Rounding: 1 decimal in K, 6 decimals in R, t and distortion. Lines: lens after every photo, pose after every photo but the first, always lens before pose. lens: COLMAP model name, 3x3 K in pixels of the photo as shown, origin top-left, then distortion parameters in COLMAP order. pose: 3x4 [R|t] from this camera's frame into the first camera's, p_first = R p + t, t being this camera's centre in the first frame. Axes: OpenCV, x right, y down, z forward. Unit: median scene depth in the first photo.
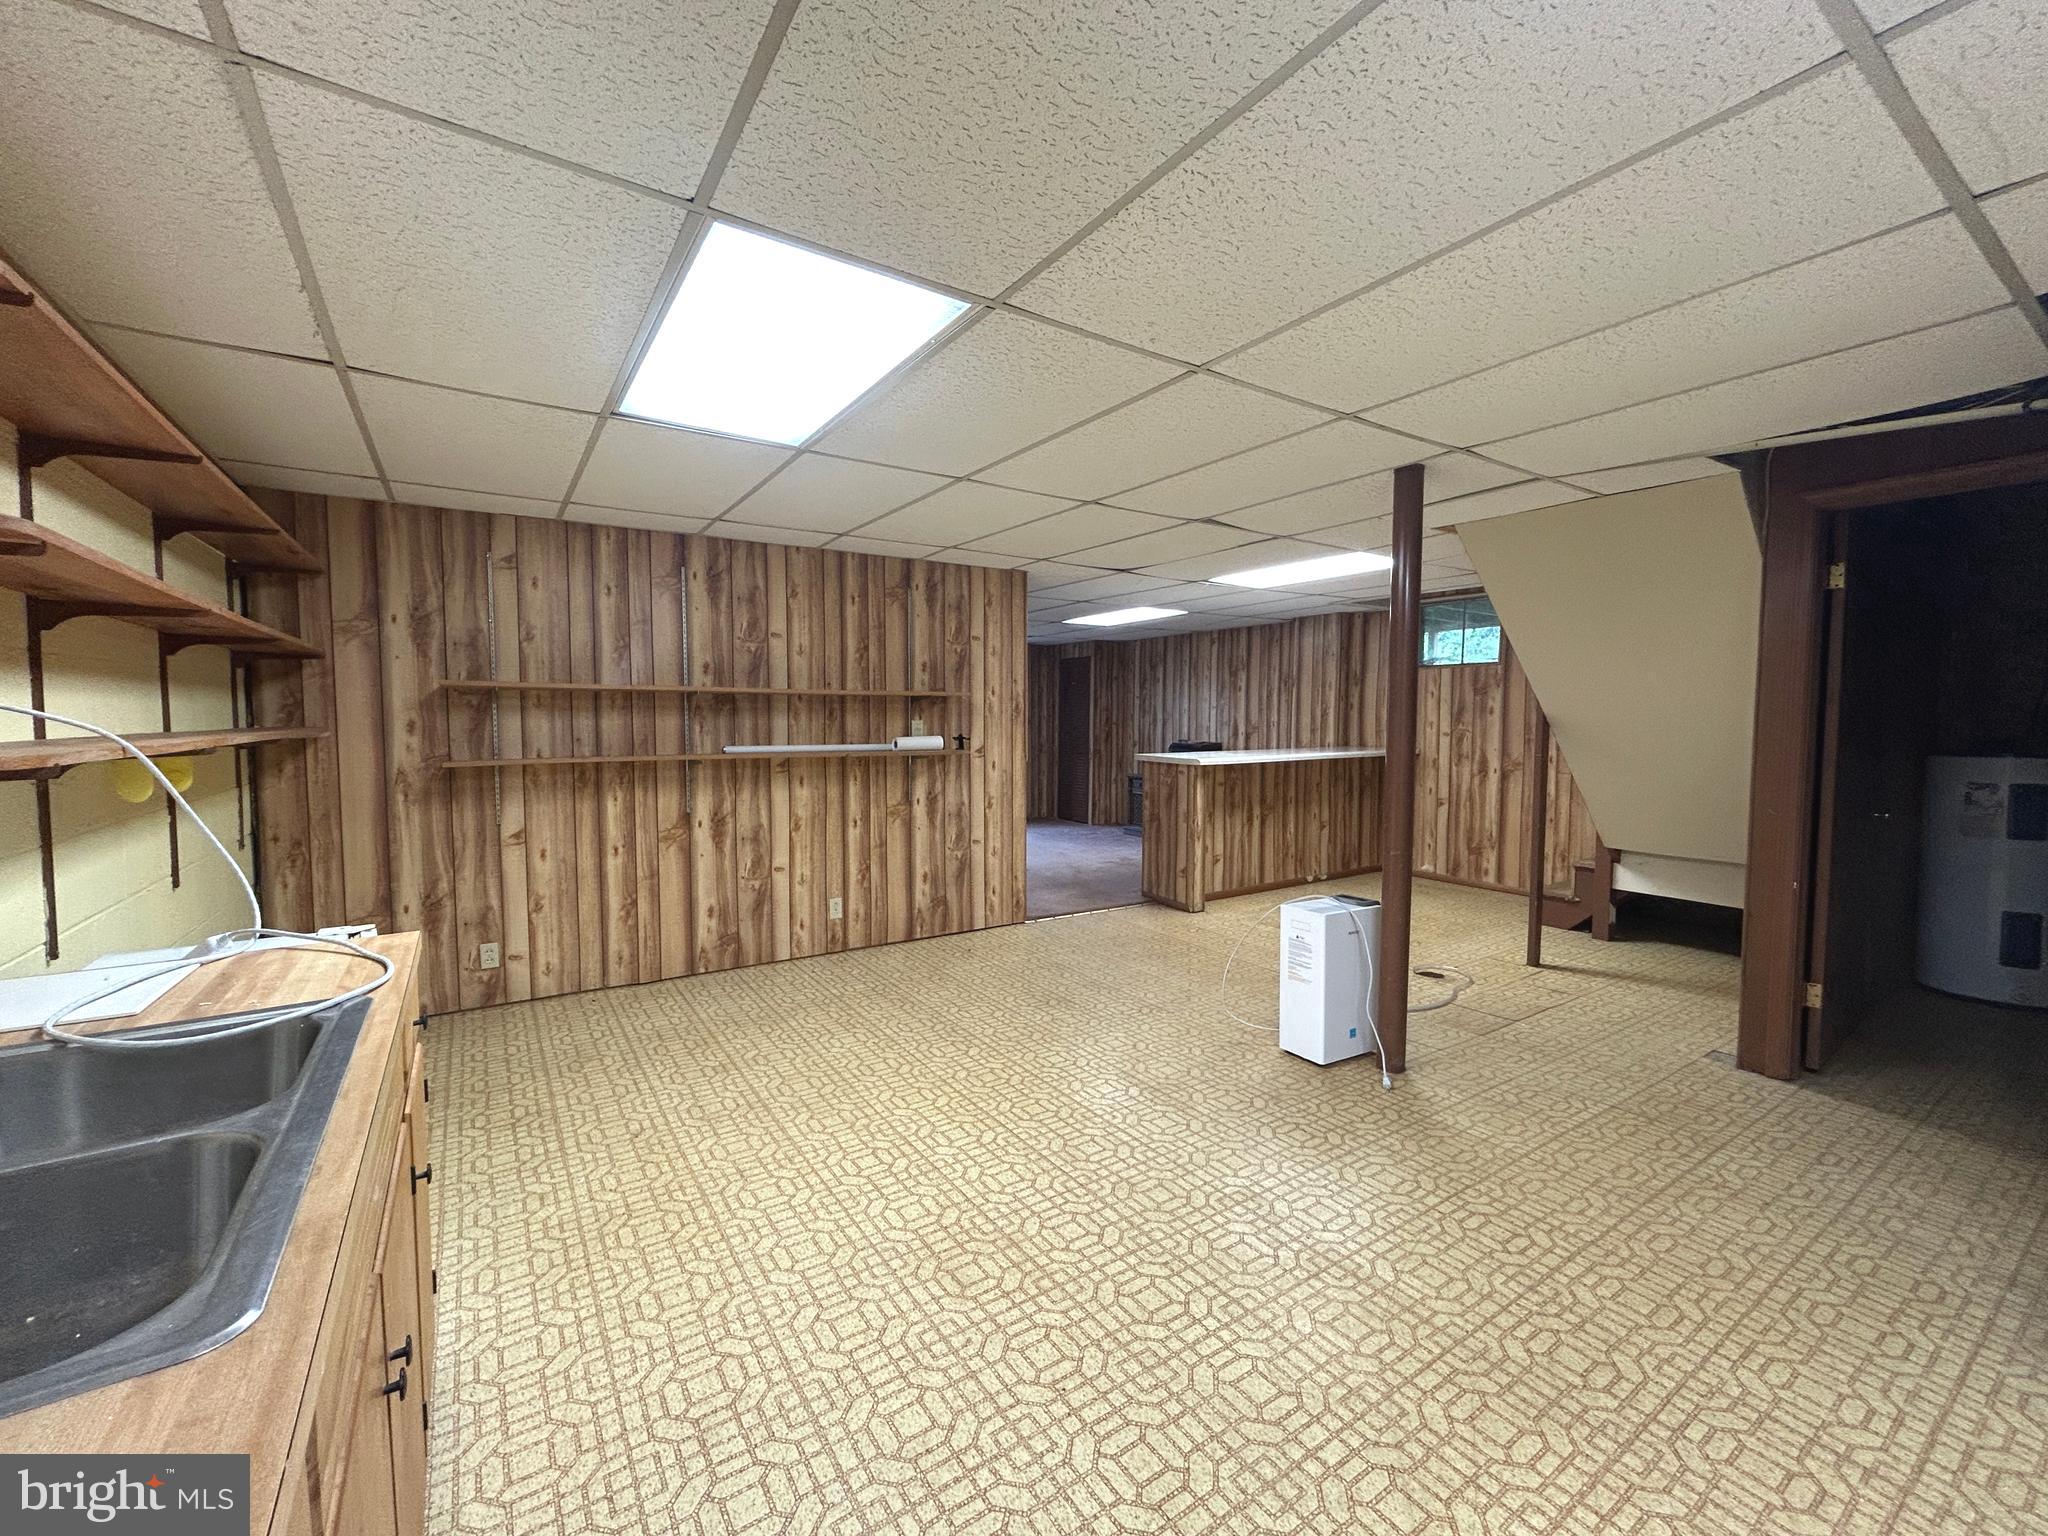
lens RADIAL K [[832.2, 0, 1023.2], [0, 832.2, 768.1], [0, 0, 1]] dist [-0.001899, 0.001445]
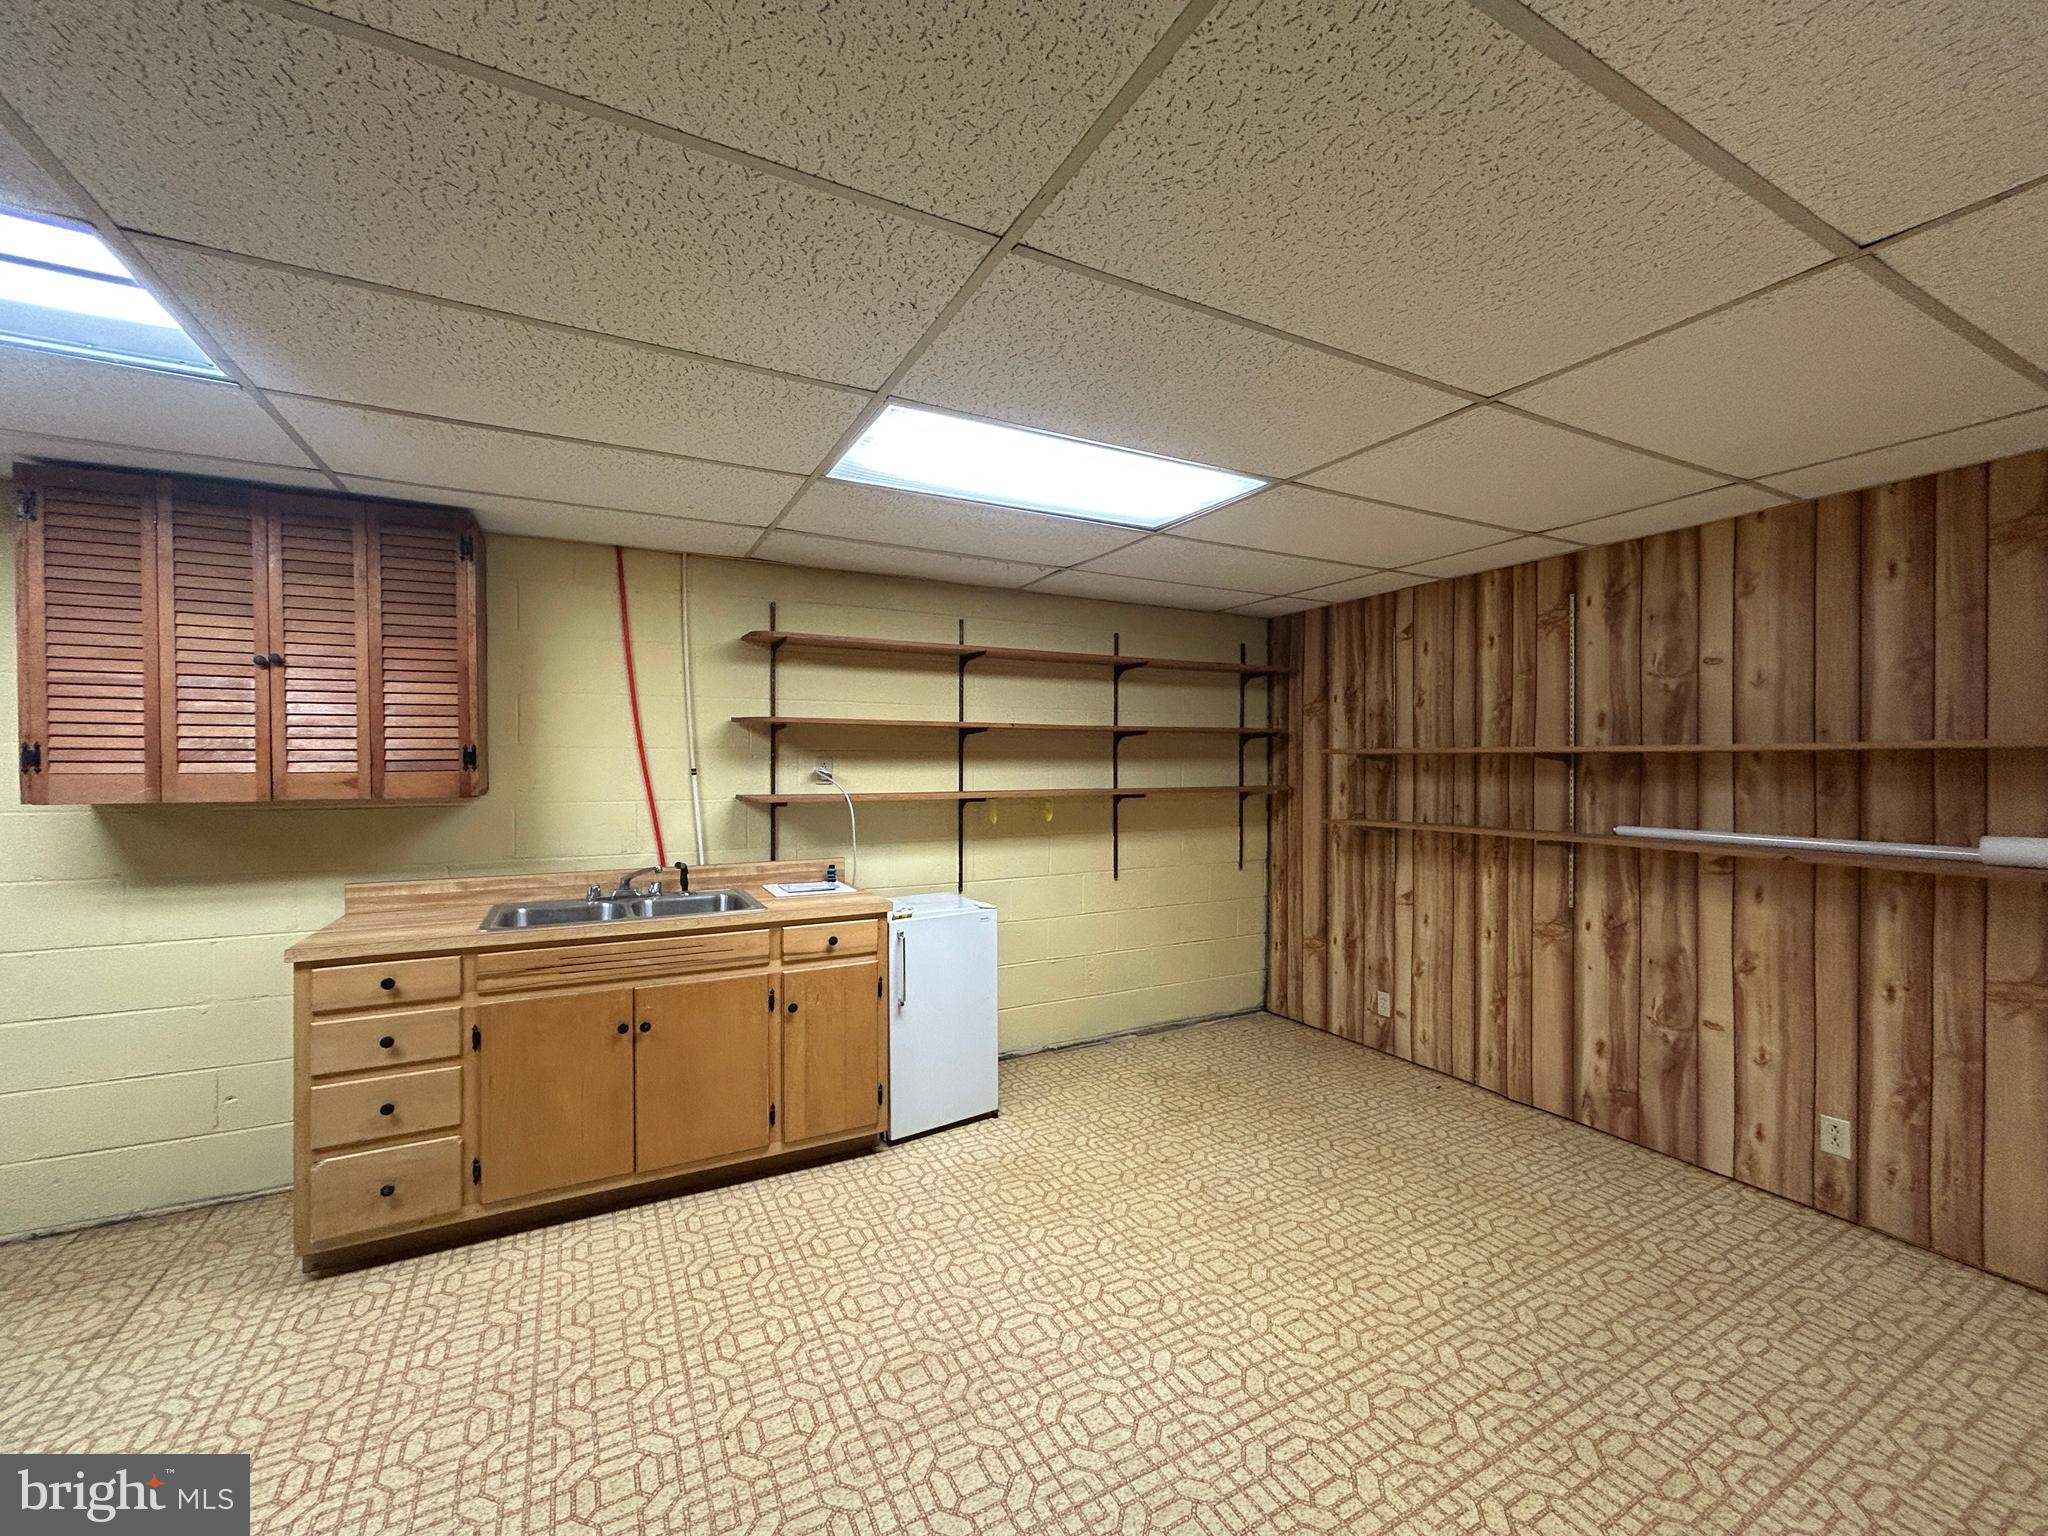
lens RADIAL K [[832.2, 0, 1021.0], [0, 832.2, 767.8], [0, 0, 1]] dist [-0.001899, 0.001445]
pose [[-0.093783, 0.003629, -0.995586, 0.403520], [-0.062434, 0.998004, 0.009519, -0.050322], [0.993633, 0.063051, -0.093369, 0.538967]]
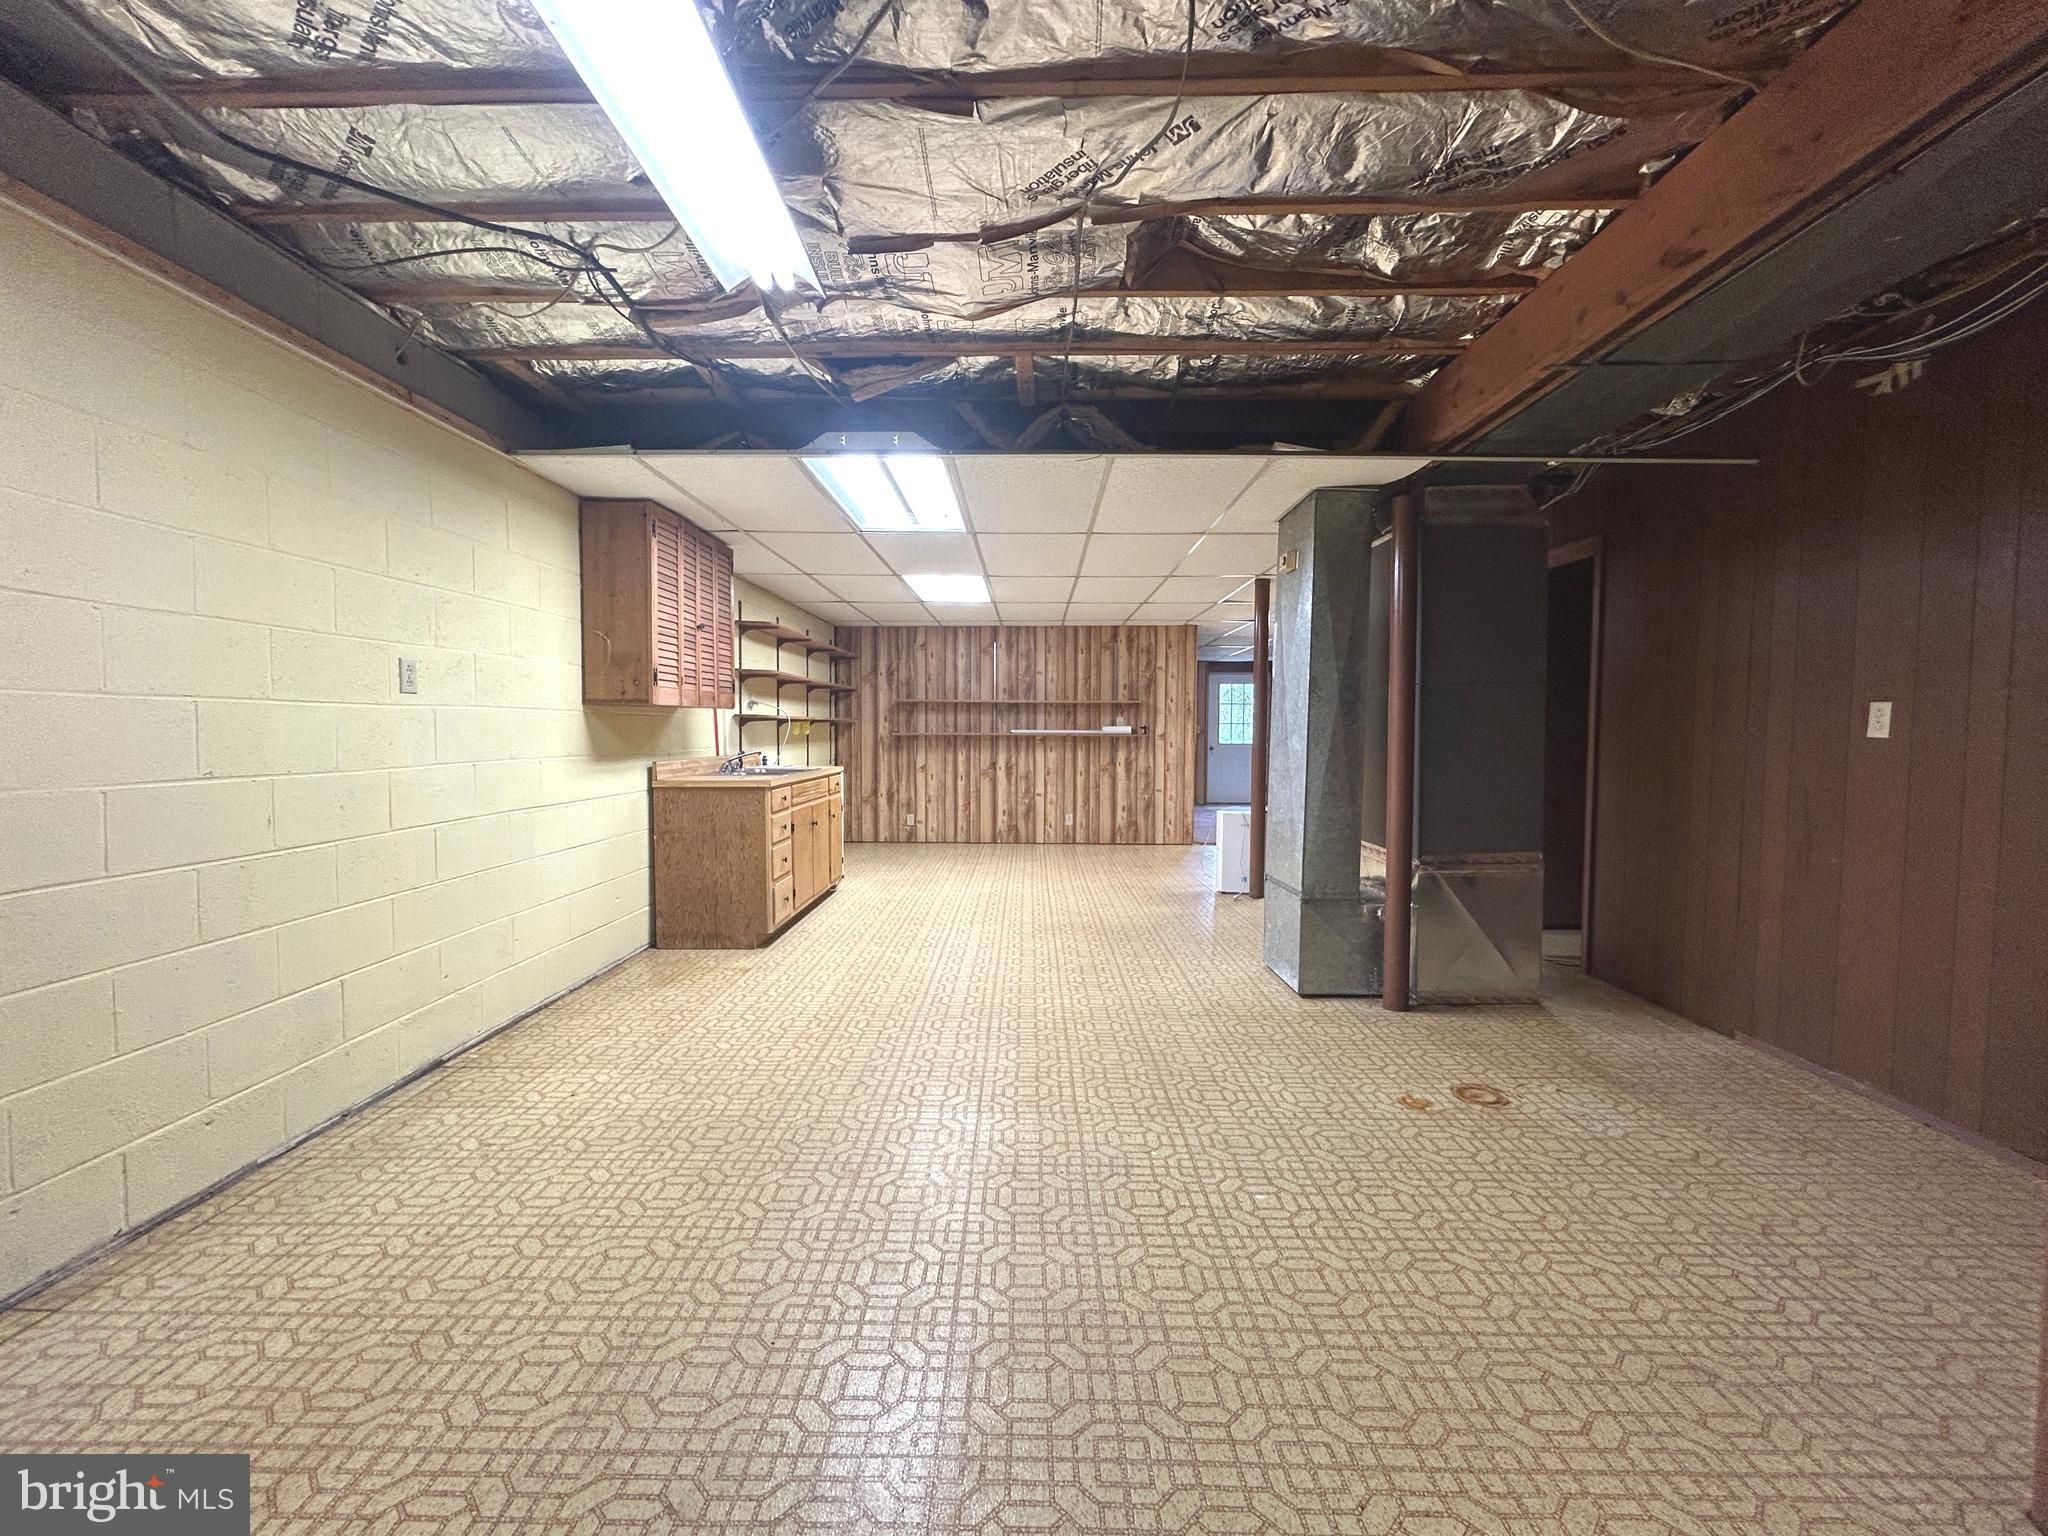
lens RADIAL K [[901.6, 0, 1052.7], [0, 901.6, 770.4], [0, 0, 1]] dist [-0.004231, -0.000192]
pose [[0.834438, 0.028781, -0.550350, 0.901300], [-0.037151, 0.999301, -0.004069, 0.075633], [0.549848, 0.023841, 0.834924, -0.736838]]
